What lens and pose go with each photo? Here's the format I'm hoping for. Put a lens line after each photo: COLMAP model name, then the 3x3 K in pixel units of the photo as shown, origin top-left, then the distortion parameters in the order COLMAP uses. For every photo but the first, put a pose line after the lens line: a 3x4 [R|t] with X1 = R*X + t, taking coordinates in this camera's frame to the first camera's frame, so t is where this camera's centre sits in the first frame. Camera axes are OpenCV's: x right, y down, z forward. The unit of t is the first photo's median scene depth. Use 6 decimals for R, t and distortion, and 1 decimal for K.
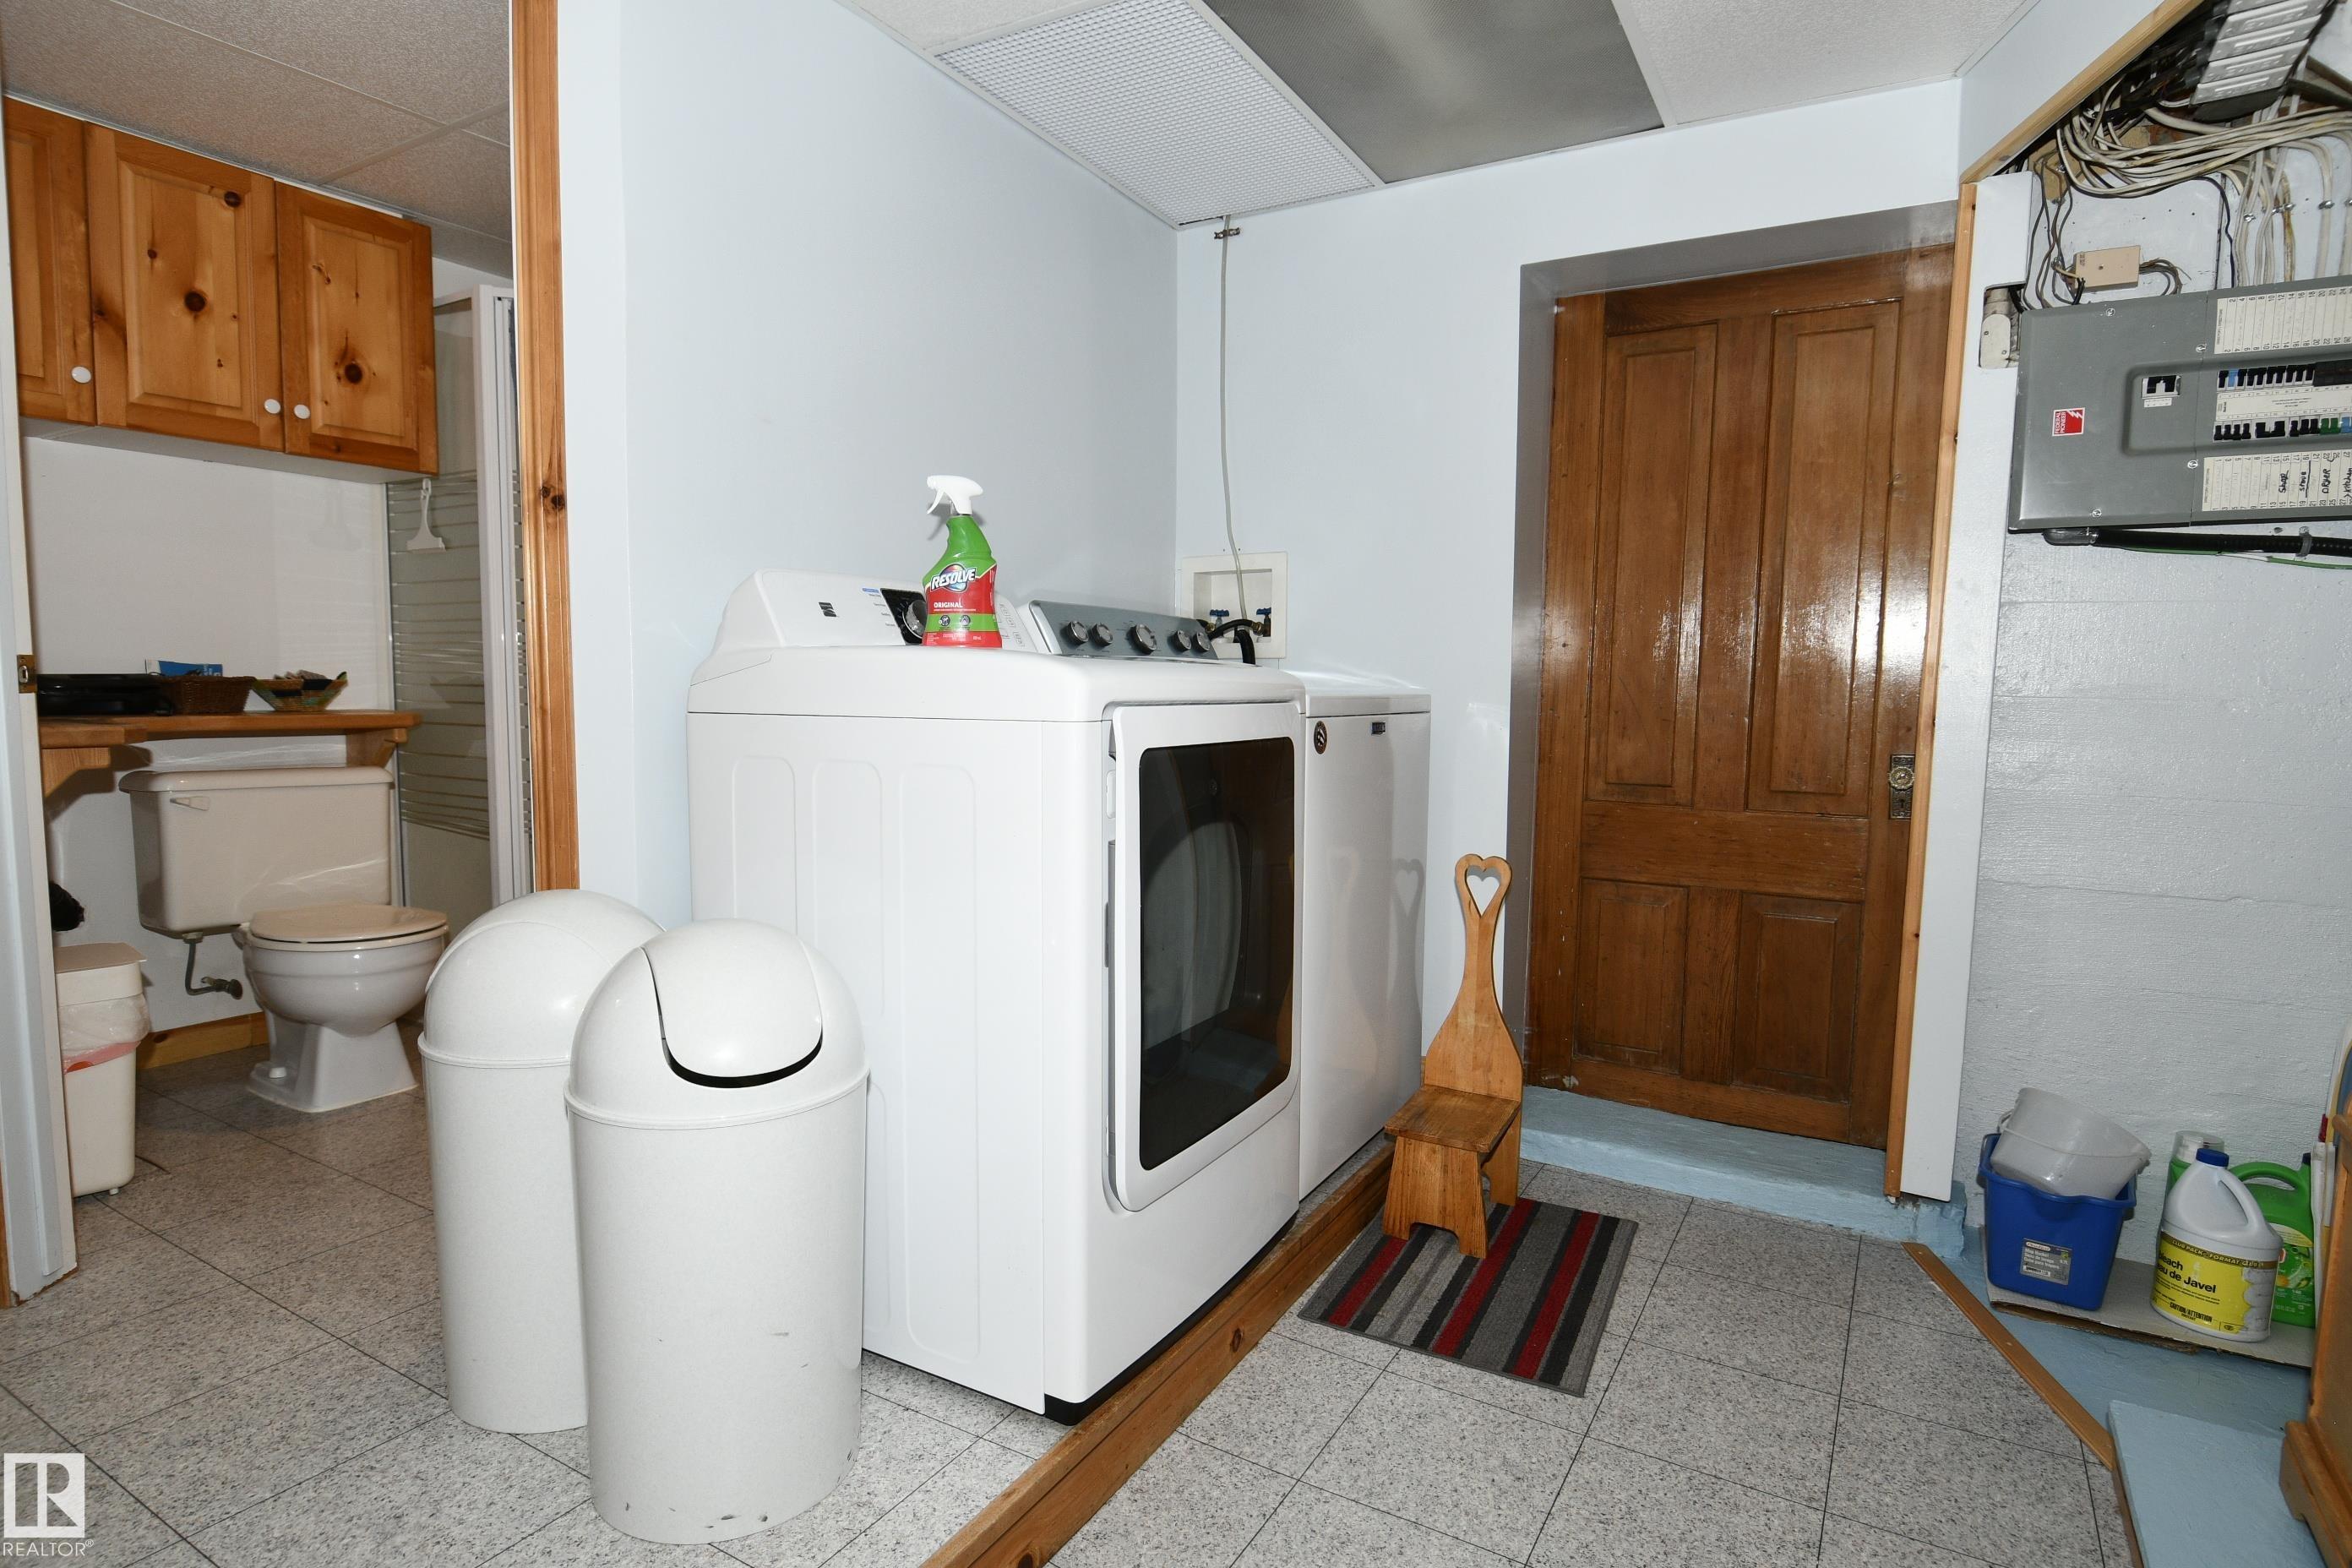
lens RADIAL K [[1229.3, 0, 1167.5], [0, 1229.3, 784.0], [0, 0, 1]] dist [0.002991, -0.012617]
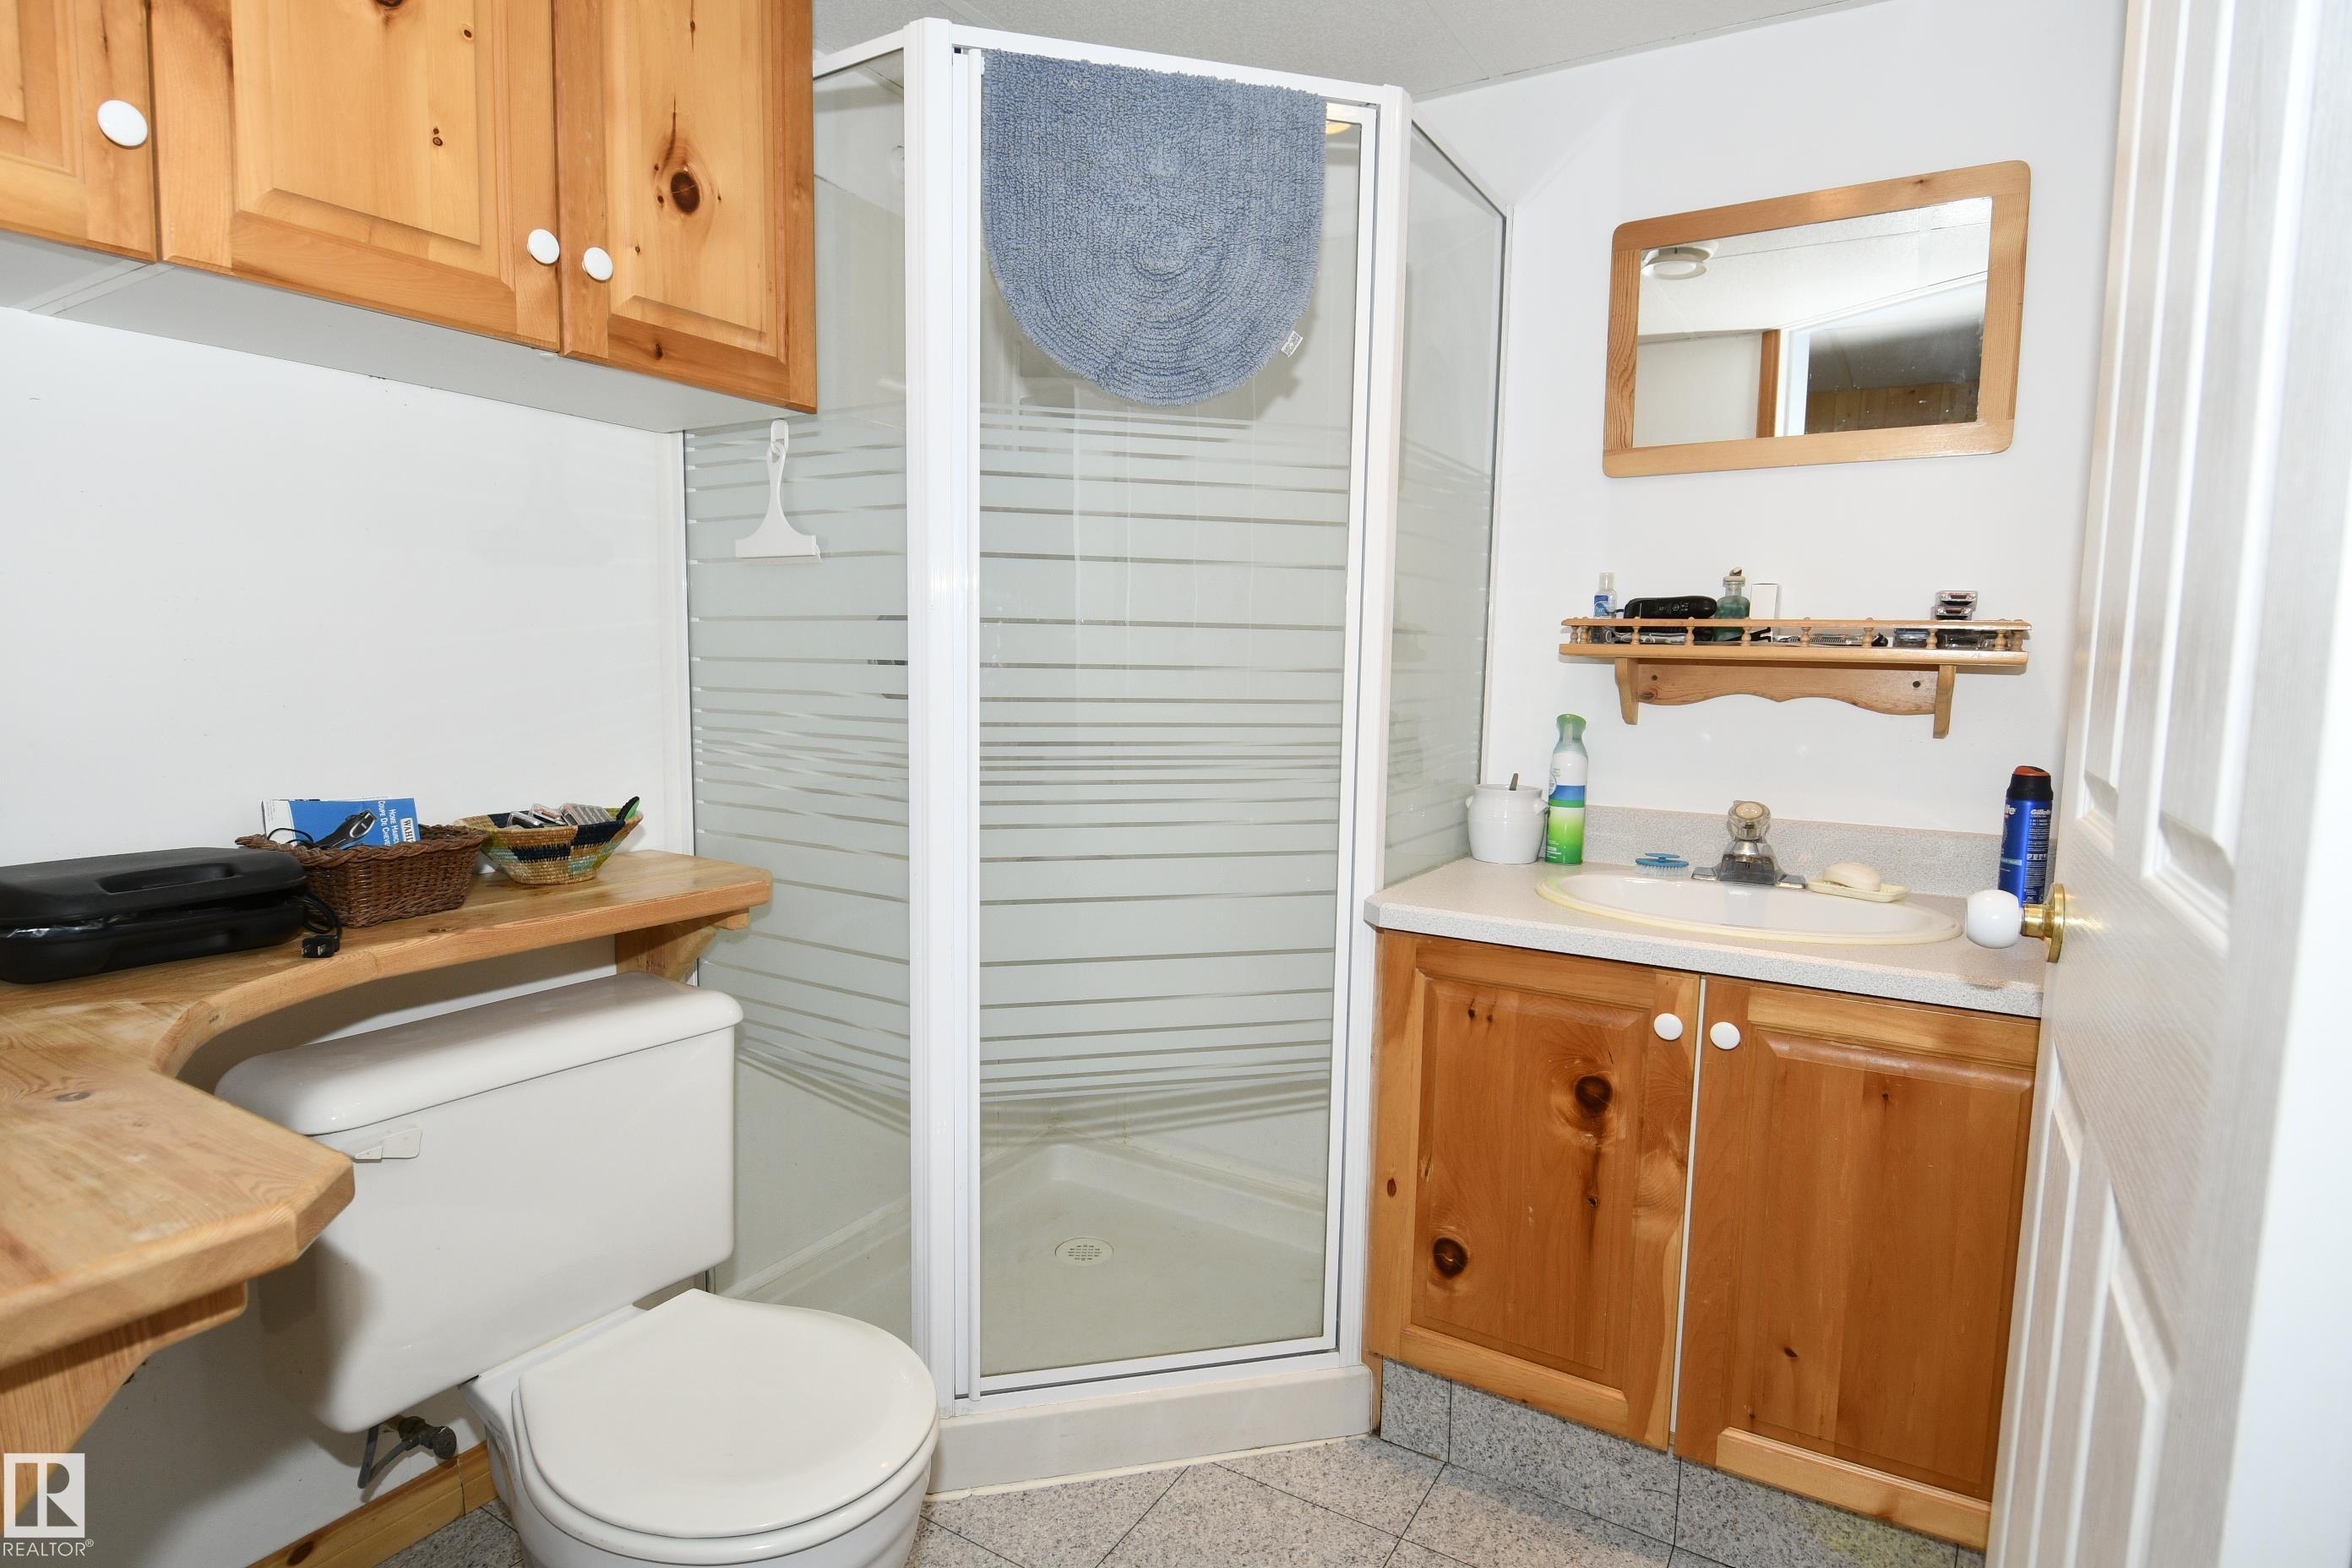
lens RADIAL K [[1229.3, 0, 1167.5], [0, 1229.3, 784.0], [0, 0, 1]] dist [0.002991, -0.012617]
pose [[0.999886, 0.000762, -0.015051, -0.480413], [-0.000466, 0.999806, 0.019687, -0.117051], [0.015063, -0.019678, 0.999693, 0.534471]]
